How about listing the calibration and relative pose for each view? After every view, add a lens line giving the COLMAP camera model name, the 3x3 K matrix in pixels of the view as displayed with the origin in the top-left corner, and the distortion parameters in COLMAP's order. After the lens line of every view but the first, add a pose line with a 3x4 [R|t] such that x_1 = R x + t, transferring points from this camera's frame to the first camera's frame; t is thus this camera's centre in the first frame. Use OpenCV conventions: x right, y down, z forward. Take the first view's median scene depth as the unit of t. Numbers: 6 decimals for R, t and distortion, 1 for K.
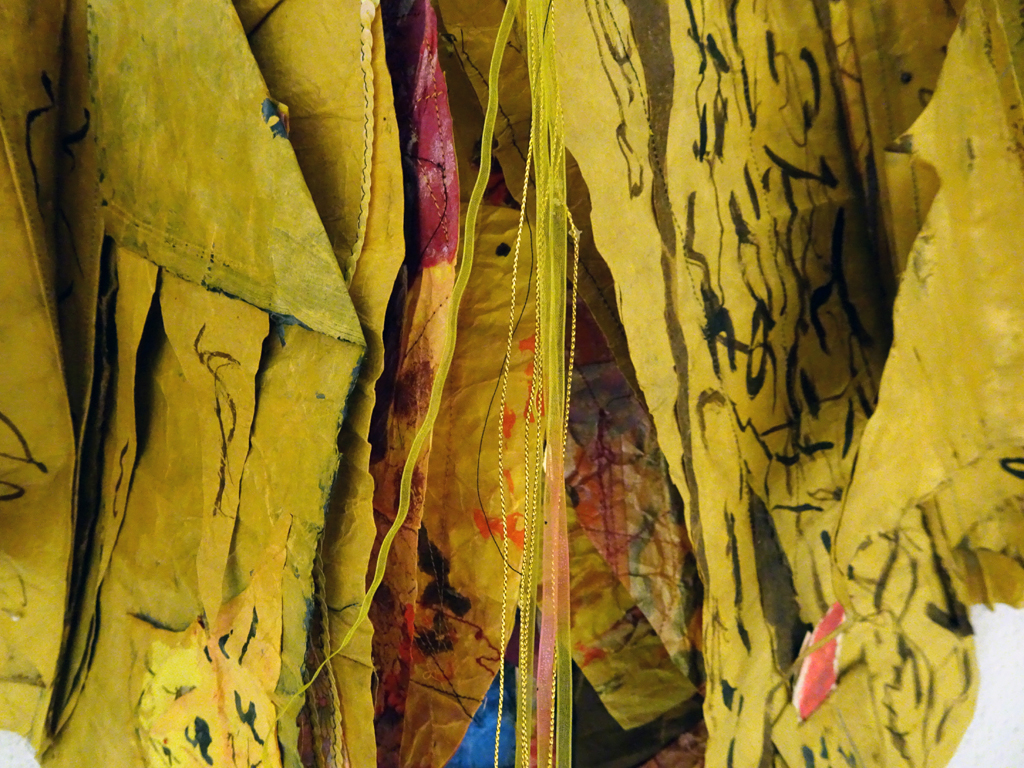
lens RADIAL K [[719.1, 0, 512.3], [0, 719.1, 362.9], [0, 0, 1]] dist [0.082490, 0.001169]
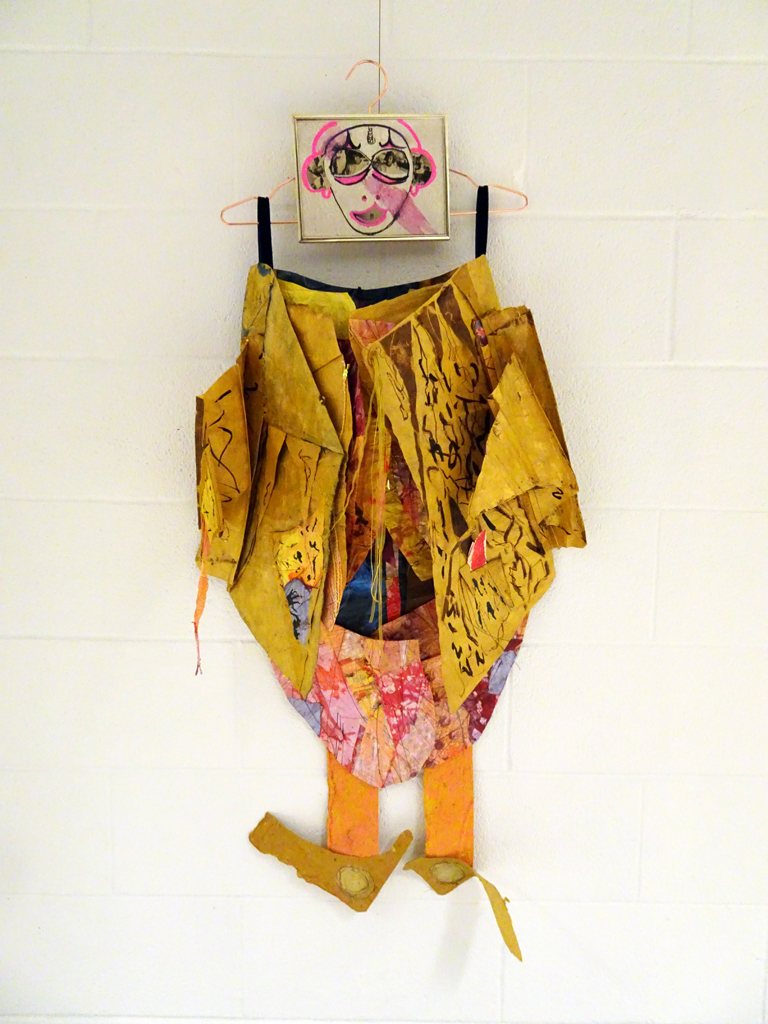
lens RADIAL K [[729.1, 0, 384.0], [0, 729.1, 512.0], [0, 0, 1]] dist [0.016193, 0.001348]
pose [[0.997707, 0.007523, -0.067261, 0.268024], [-0.003009, 0.997750, 0.066972, 0.020776], [0.067614, -0.066617, 0.995485, -2.669852]]
